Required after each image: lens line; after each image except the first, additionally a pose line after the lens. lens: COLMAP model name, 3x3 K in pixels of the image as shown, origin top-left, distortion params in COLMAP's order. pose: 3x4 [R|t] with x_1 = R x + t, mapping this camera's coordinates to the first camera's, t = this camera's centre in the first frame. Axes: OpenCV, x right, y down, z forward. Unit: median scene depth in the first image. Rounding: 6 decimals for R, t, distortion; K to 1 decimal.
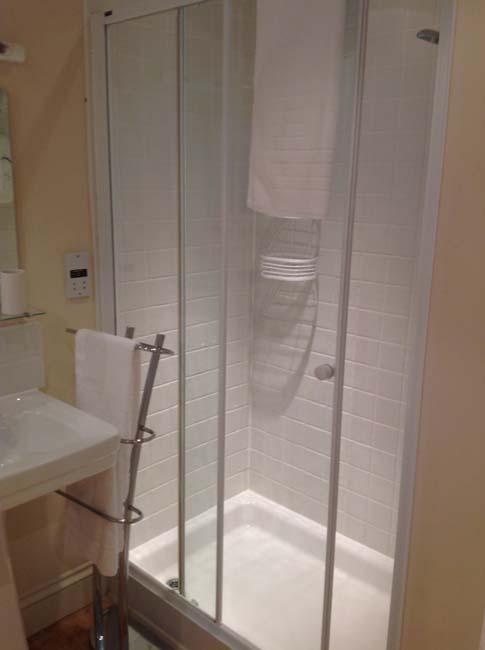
lens RADIAL K [[622.4, 0, 240.2], [0, 622.4, 314.2], [0, 0, 1]] dist [0.152685, -0.339438]
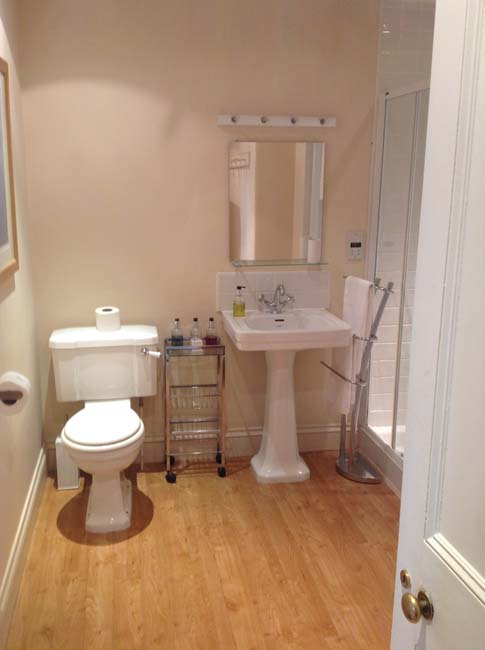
lens RADIAL K [[622.4, 0, 240.2], [0, 622.4, 314.2], [0, 0, 1]] dist [0.152685, -0.339438]
pose [[0.813715, 0.116821, -0.569404, 0.506041], [-0.124480, 0.991892, 0.025609, 0.124054], [0.567779, 0.050041, 0.821659, -0.599564]]
